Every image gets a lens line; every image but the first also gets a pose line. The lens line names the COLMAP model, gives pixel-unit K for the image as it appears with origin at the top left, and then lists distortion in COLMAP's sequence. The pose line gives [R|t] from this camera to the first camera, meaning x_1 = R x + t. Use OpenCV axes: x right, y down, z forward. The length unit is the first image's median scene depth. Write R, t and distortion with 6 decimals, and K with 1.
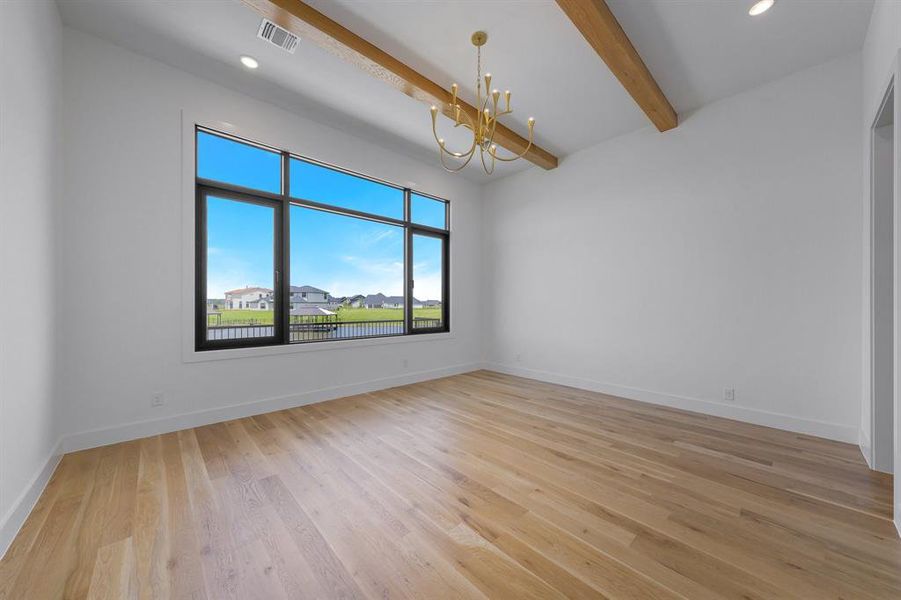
lens RADIAL K [[317.9, 0, 453.9], [0, 317.9, 306.9], [0, 0, 1]] dist [-0.000145, -0.000053]
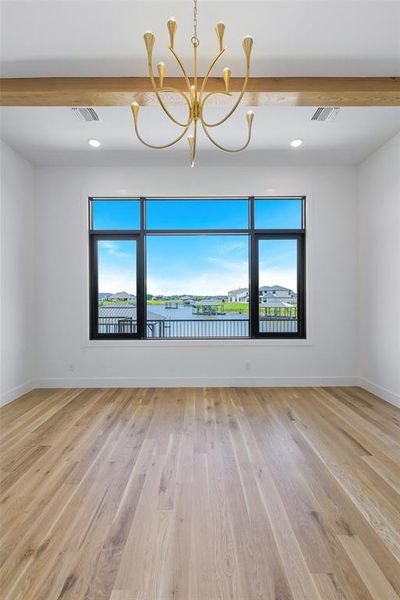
lens RADIAL K [[244.1, 0, 199.4], [0, 244.1, 301.0], [0, 0, 1]] dist [0.003943, -0.000145]
pose [[0.736174, -0.000236, -0.676793, 0.344658], [0.000350, 1.000000, 0.000032, -0.044919], [0.676793, -0.000260, 0.736174, 0.390060]]
